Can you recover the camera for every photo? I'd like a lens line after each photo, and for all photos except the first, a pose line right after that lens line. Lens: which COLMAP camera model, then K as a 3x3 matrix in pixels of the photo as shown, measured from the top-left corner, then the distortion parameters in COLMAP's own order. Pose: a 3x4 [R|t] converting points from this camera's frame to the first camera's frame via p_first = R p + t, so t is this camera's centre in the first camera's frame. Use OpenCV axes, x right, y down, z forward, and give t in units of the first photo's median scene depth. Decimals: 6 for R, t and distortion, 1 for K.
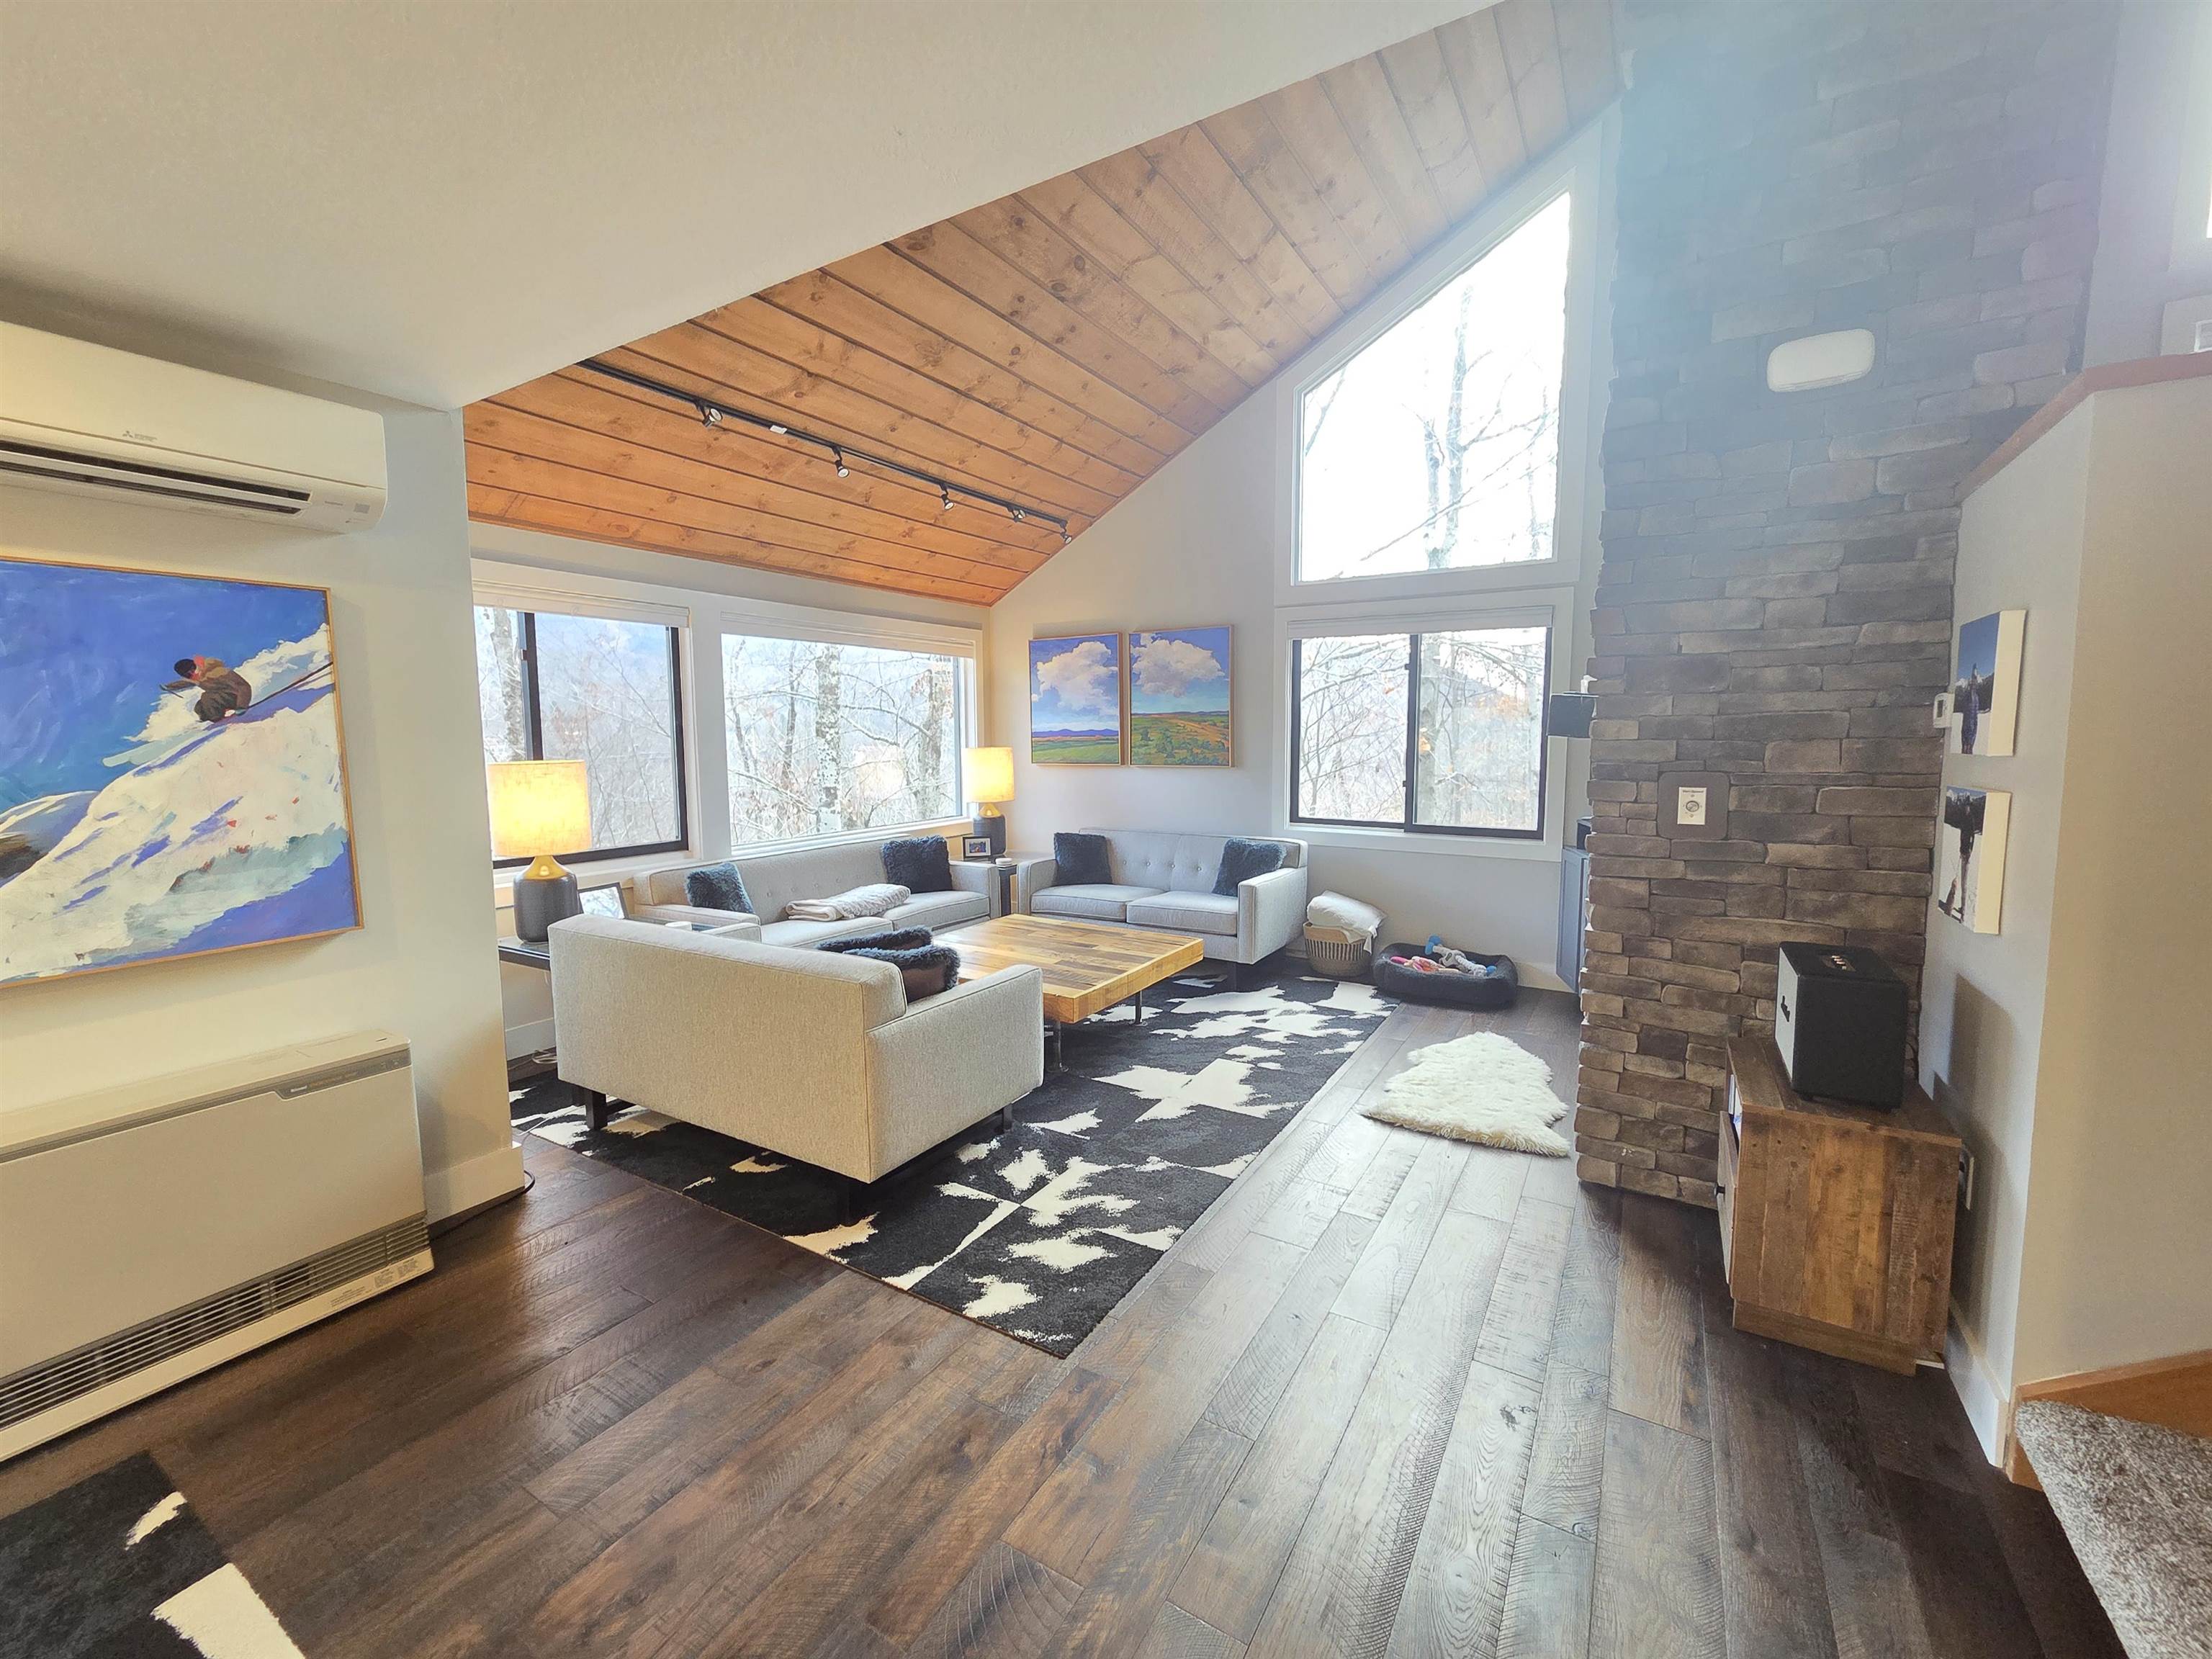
lens RADIAL K [[913.3, 0, 1105.8], [0, 913.3, 819.5], [0, 0, 1]] dist [0.002862, 0.000284]
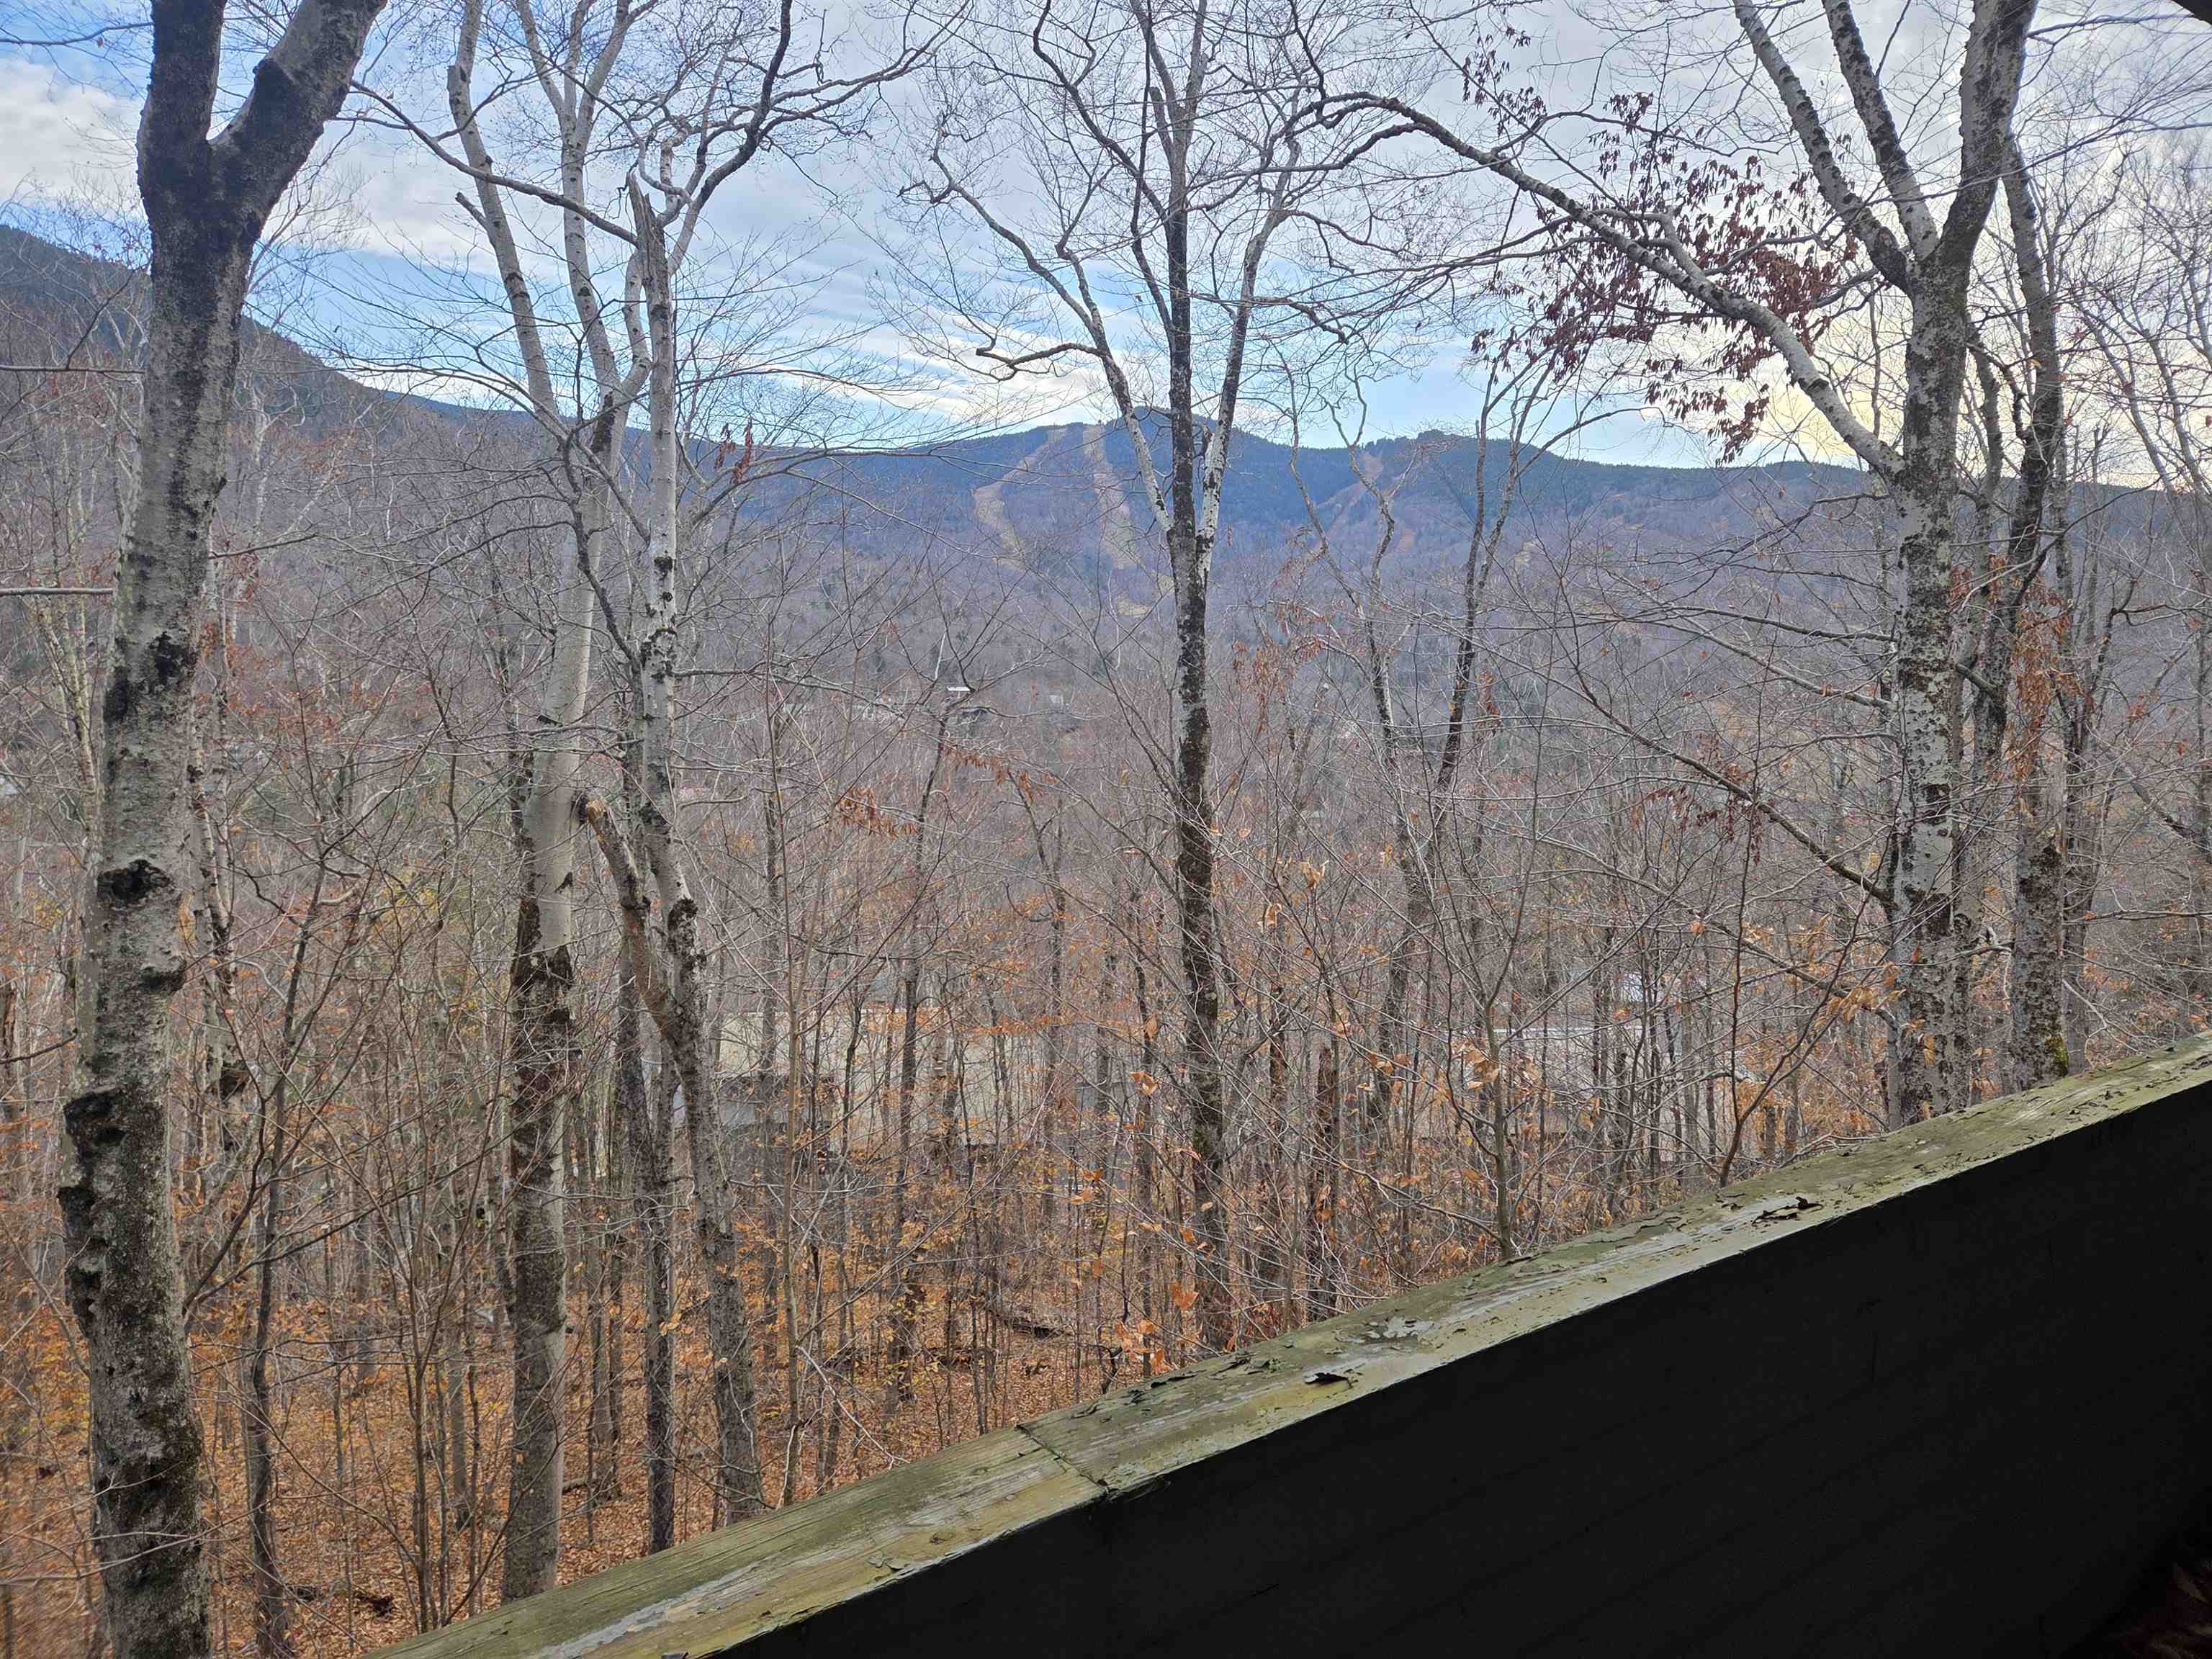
lens RADIAL K [[1472.4, 0, 1106.5], [0, 1472.4, 832.7], [0, 0, 1]] dist [0.085877, -0.075110]
pose [[0.916909, 0.040607, -0.397026, -1.234480], [-0.039662, 0.999157, 0.010595, 0.004746], [0.397122, 0.006032, 0.917746, 0.082295]]
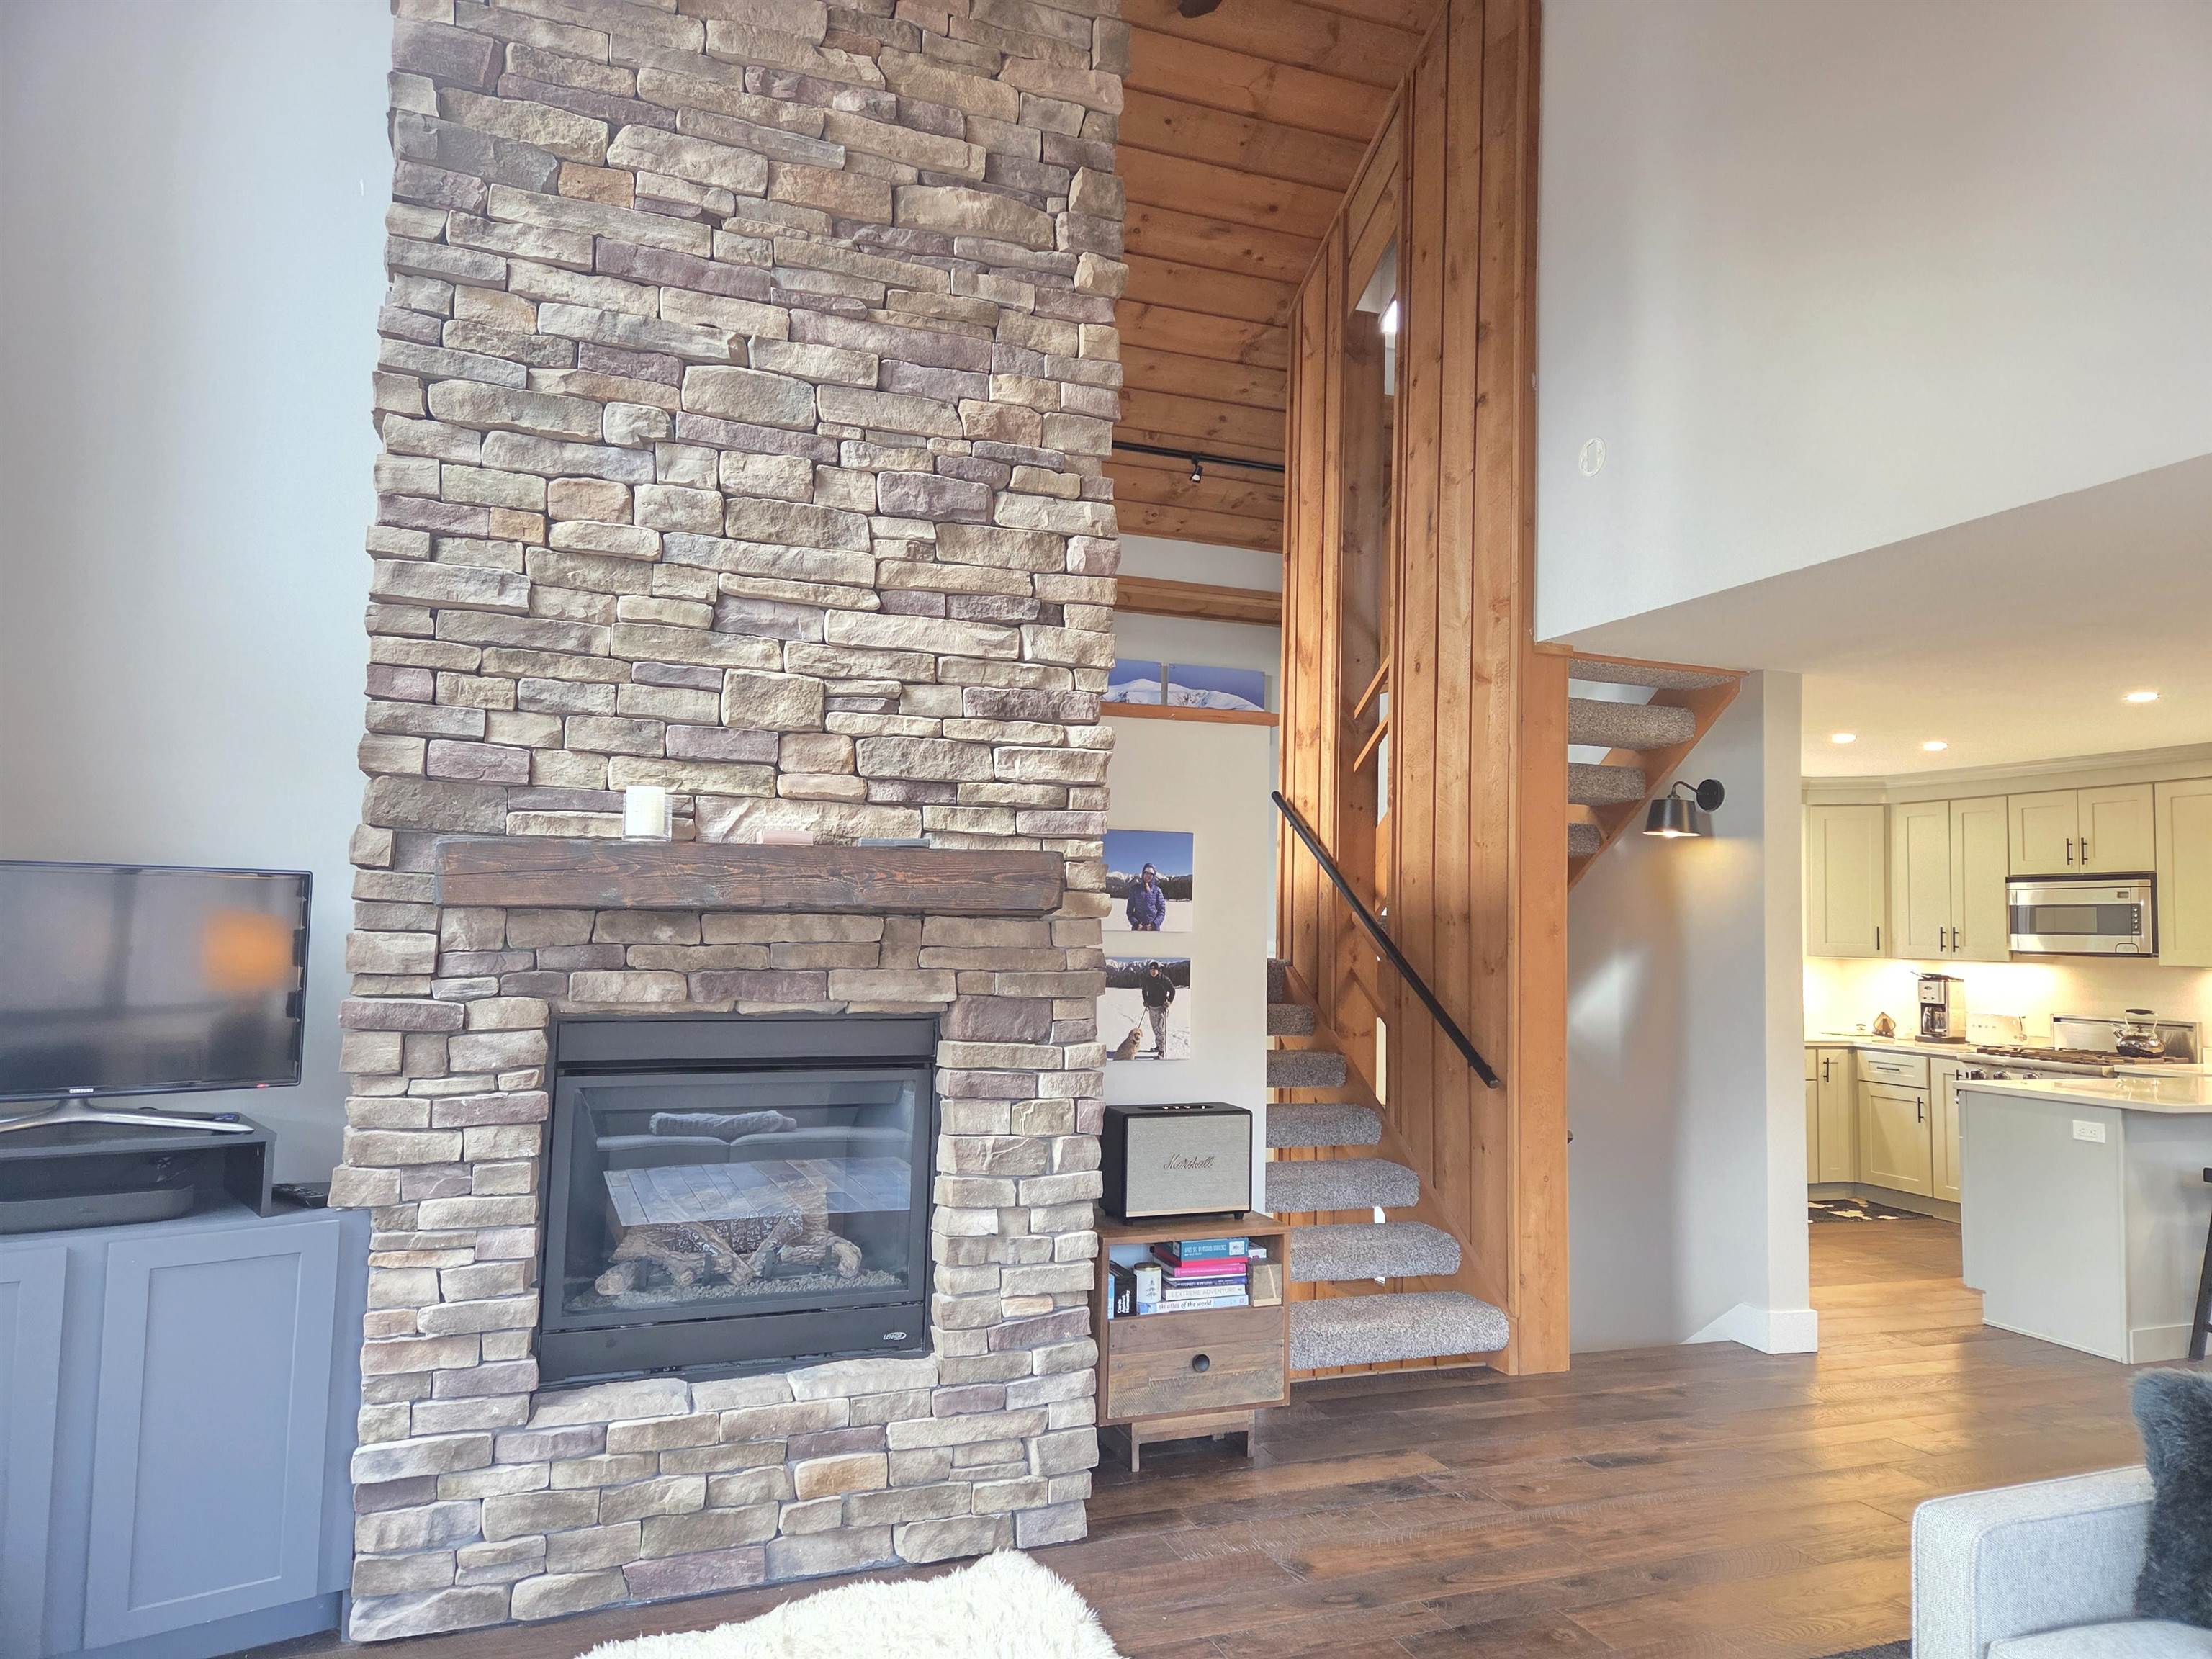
lens RADIAL K [[1472.4, 0, 1146.9], [0, 1472.4, 830.3], [0, 0, 1]] dist [0.085877, -0.075110]
pose [[-0.795478, 0.028672, 0.605304, -0.191365], [0.040683, 0.999153, 0.006137, -0.128473], [-0.604615, 0.029507, -0.795971, 1.501560]]
